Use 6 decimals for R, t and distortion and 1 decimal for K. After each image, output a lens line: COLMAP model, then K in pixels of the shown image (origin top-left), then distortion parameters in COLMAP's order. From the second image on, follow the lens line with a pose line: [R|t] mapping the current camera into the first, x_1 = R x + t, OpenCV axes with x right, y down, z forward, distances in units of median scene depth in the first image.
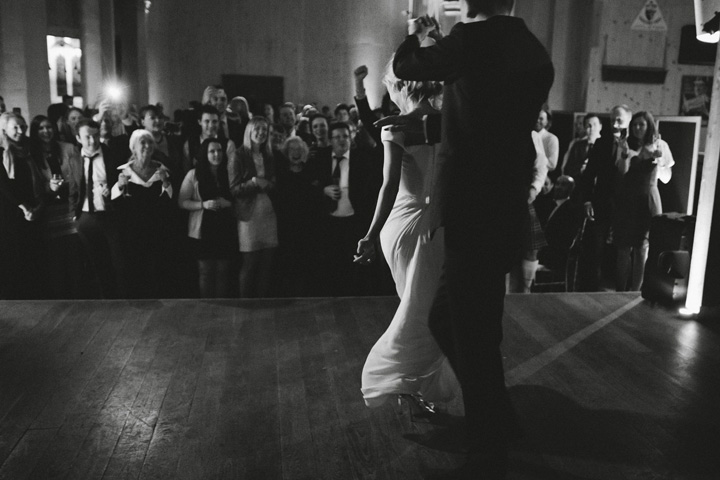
lens RADIAL K [[721.2, 0, 389.9], [0, 721.2, 255.4], [0, 0, 1]] dist [-0.010133, 0.004753]
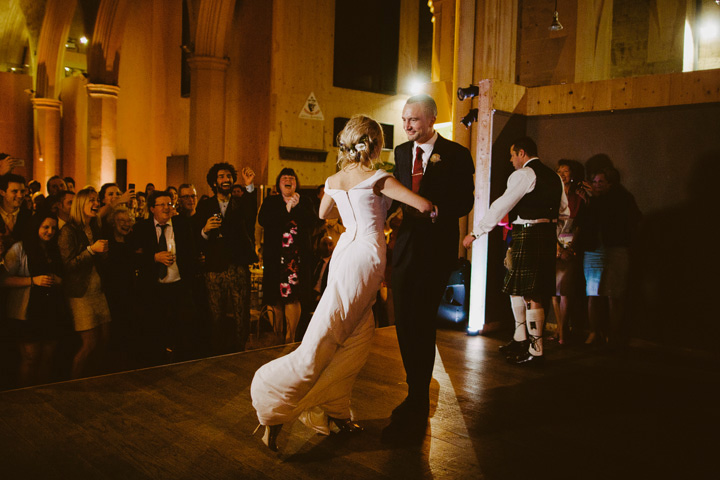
lens RADIAL K [[672.7, 0, 361.7], [0, 672.7, 218.8], [0, 0, 1]] dist [-0.041874, 0.000738]
pose [[0.828857, -0.030190, 0.558645, -0.291070], [0.116158, 0.986070, -0.119053, 0.000843], [-0.547268, 0.163569, 0.820818, 0.053912]]
